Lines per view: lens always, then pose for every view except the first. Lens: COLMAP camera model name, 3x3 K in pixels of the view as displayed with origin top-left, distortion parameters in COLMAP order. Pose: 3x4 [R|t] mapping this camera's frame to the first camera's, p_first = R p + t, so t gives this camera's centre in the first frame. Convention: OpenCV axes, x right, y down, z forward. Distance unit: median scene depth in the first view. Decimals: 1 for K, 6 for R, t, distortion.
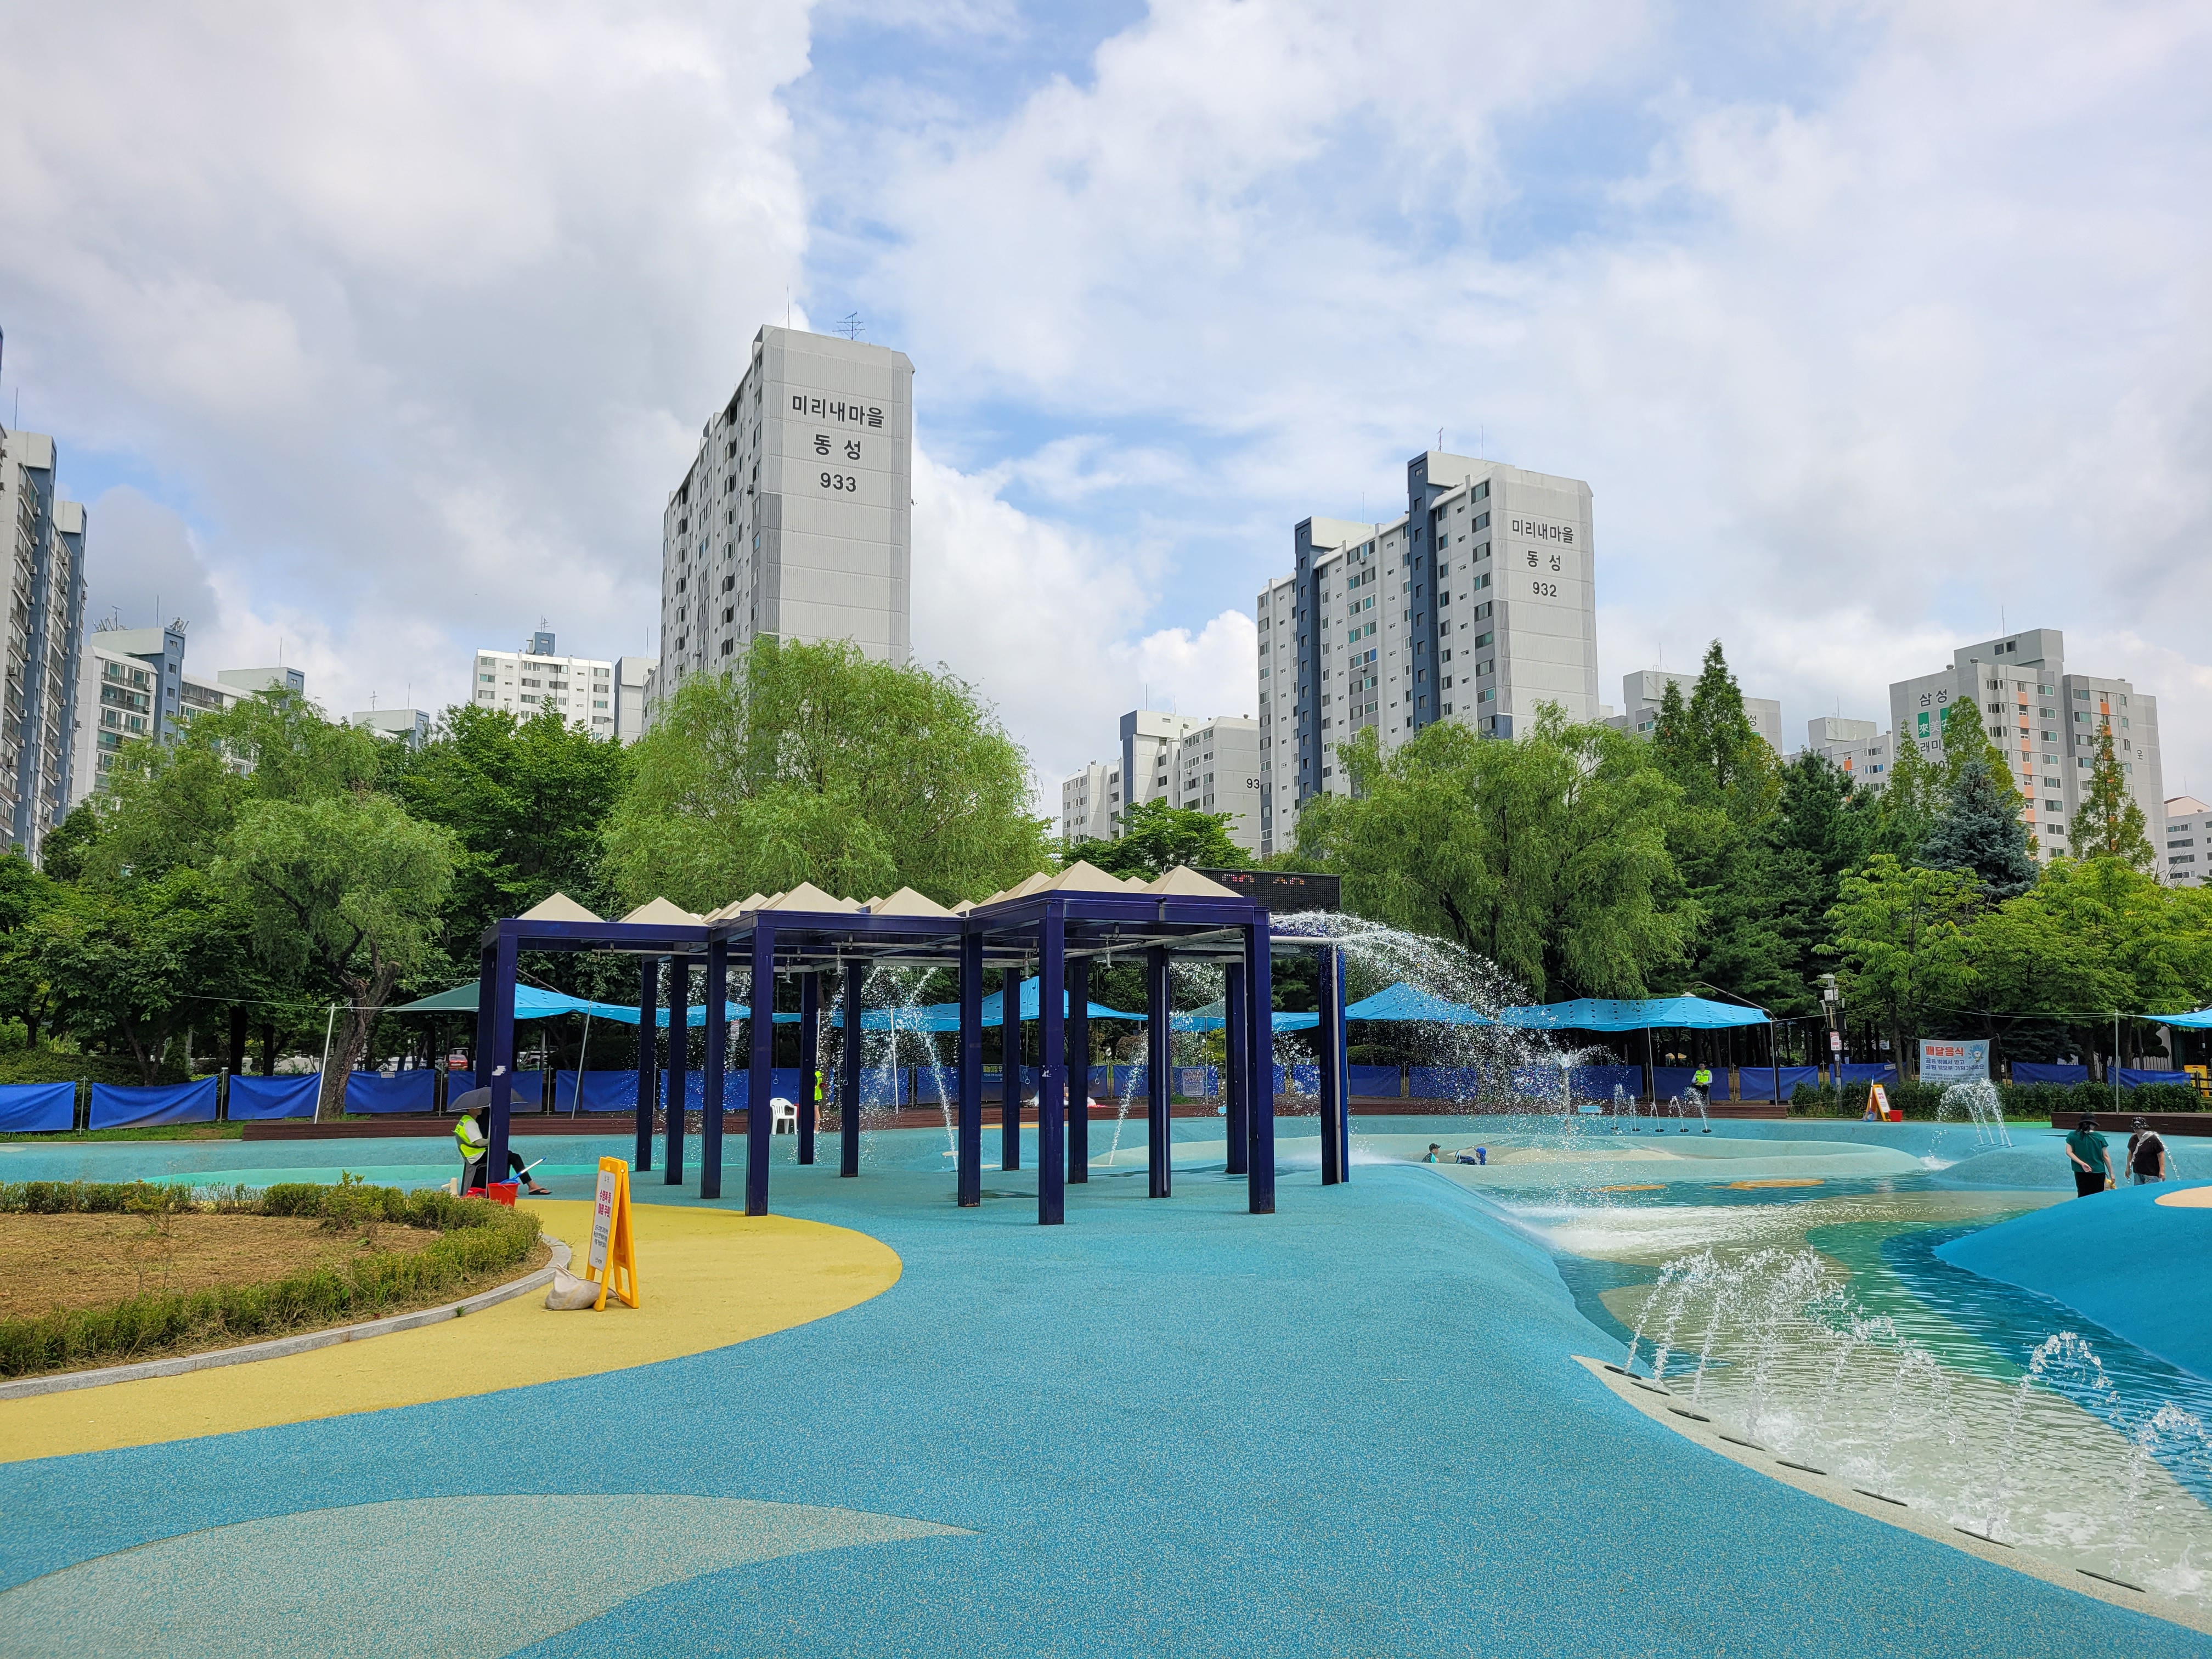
lens RADIAL K [[1663.9, 0, 1105.4], [0, 1663.9, 832.7], [0, 0, 1]] dist [0.069889, -0.052451]
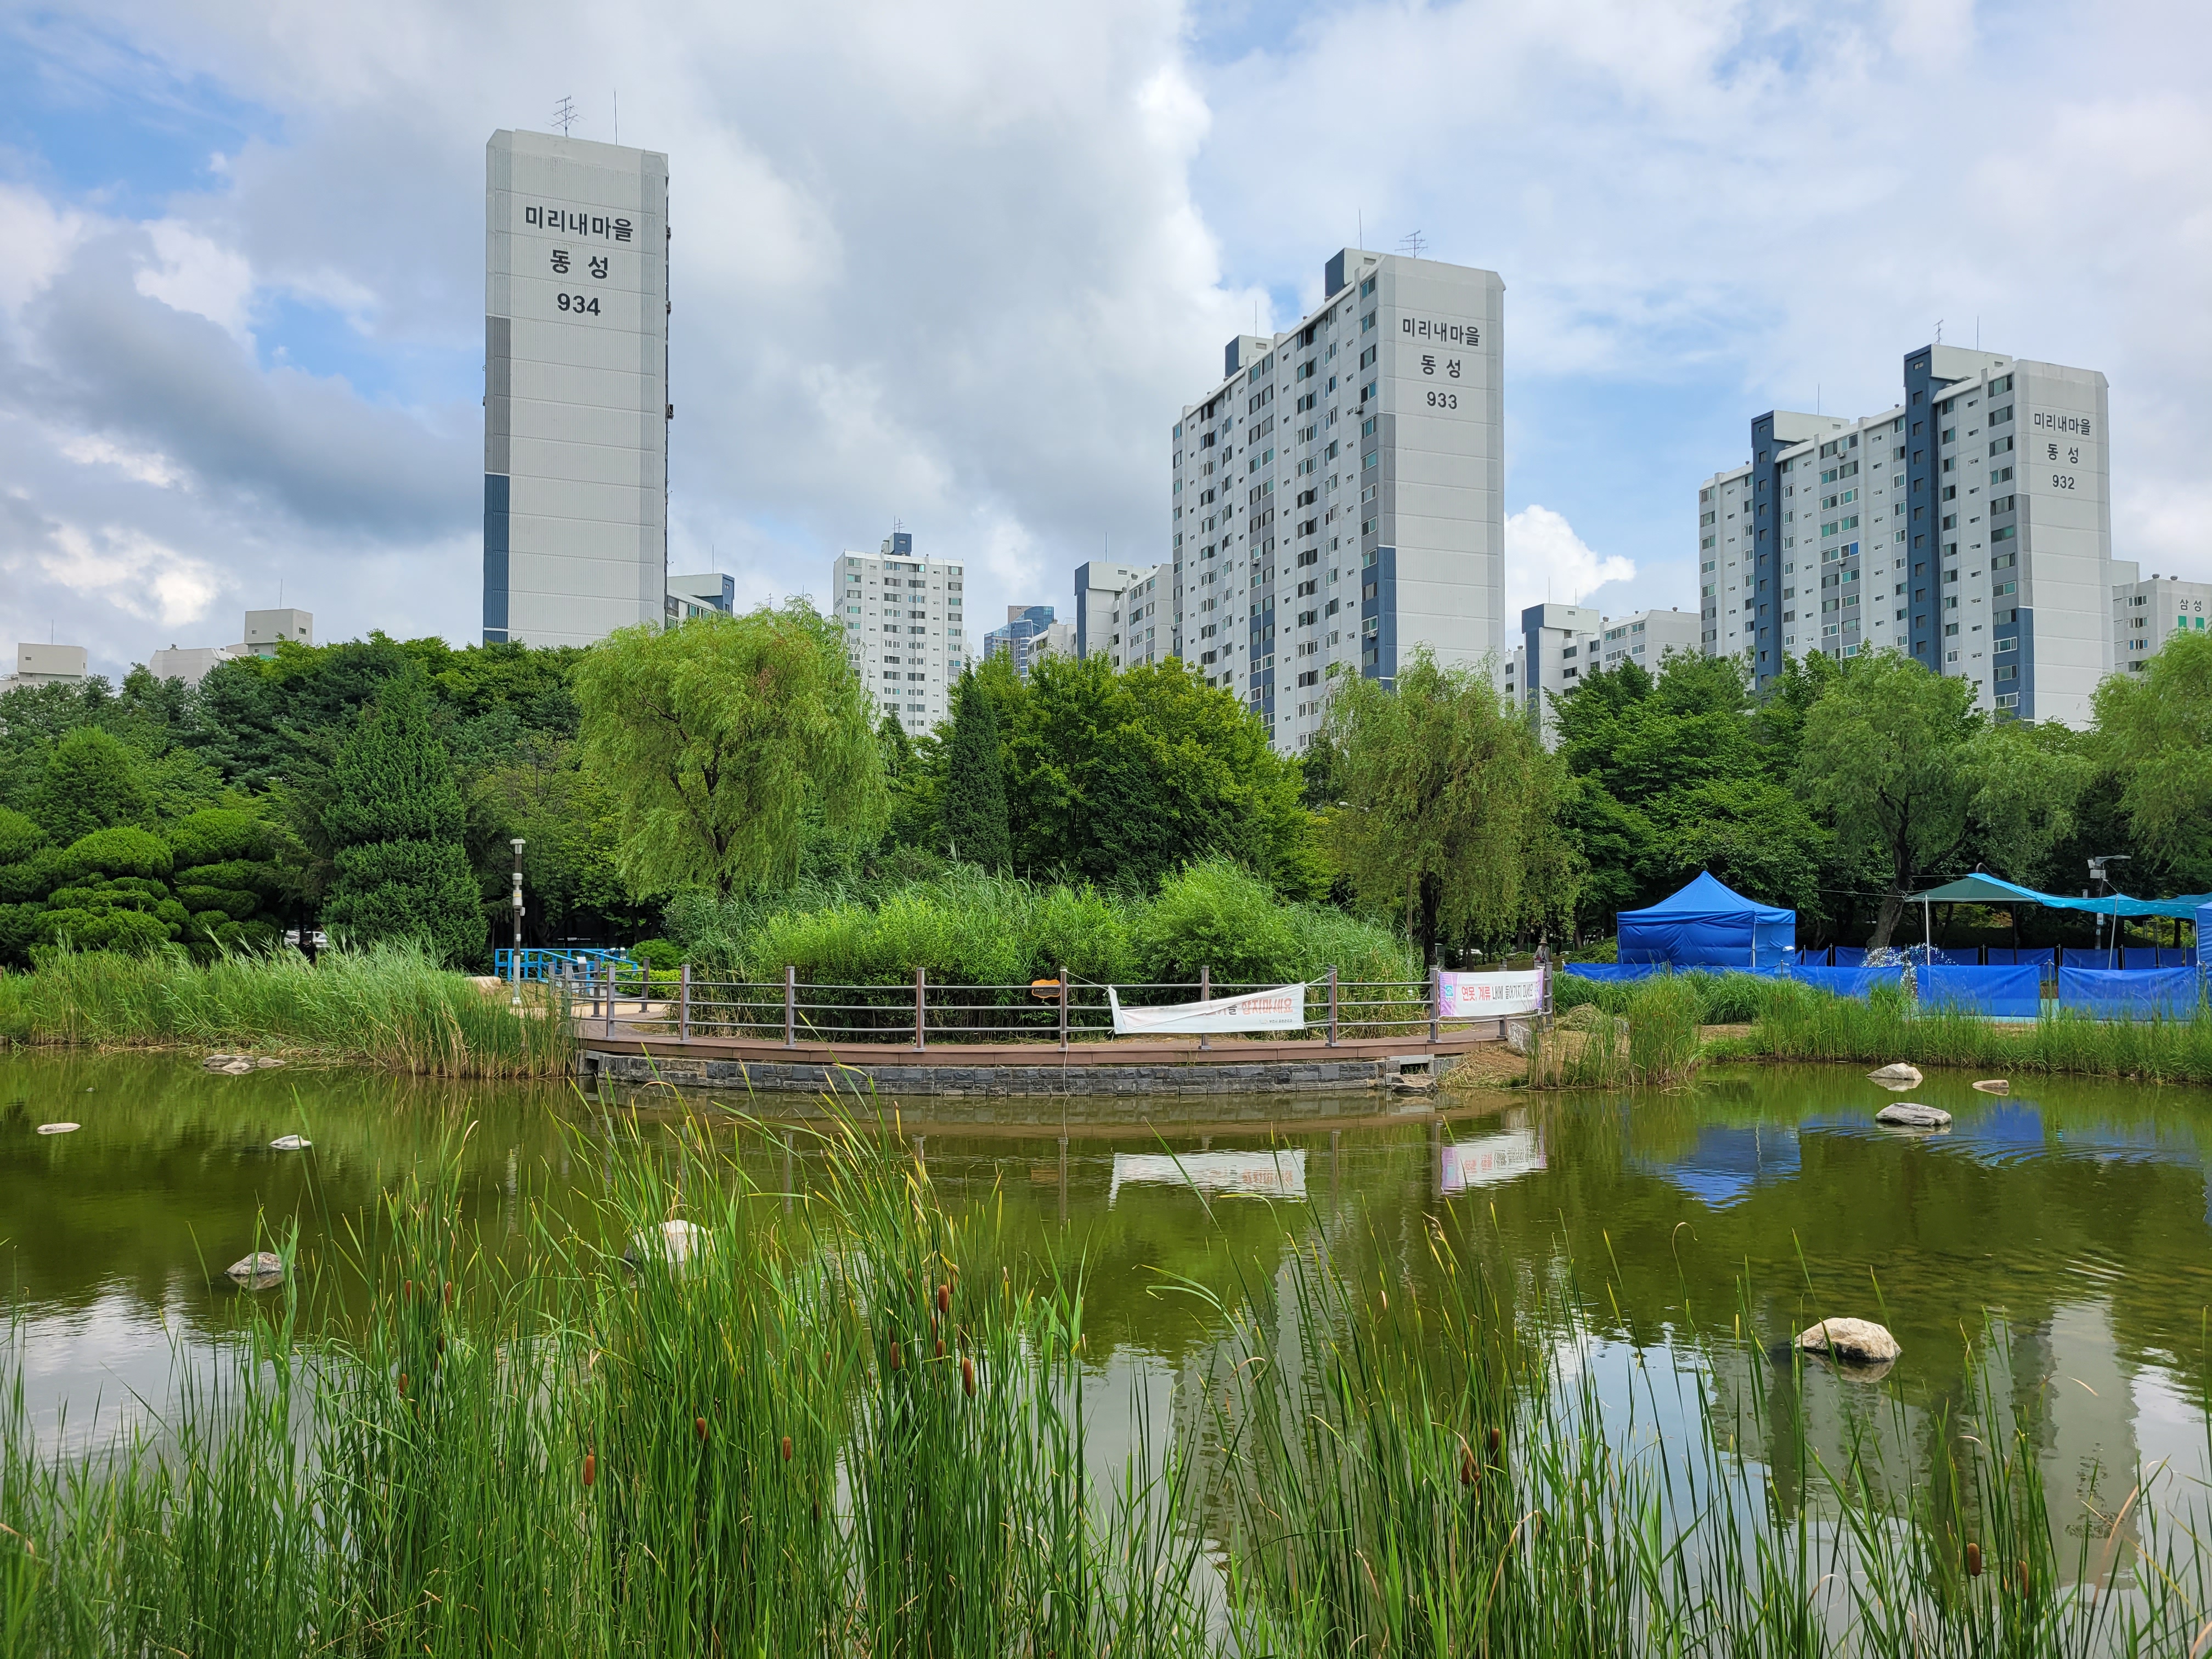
lens RADIAL K [[1663.9, 0, 1114.6], [0, 1663.9, 852.4], [0, 0, 1]] dist [0.069889, -0.052451]
pose [[0.997636, -0.001385, -0.068706, -0.231395], [0.007032, 0.996607, 0.082010, -0.009551], [0.068360, -0.082299, 0.994260, -0.075856]]
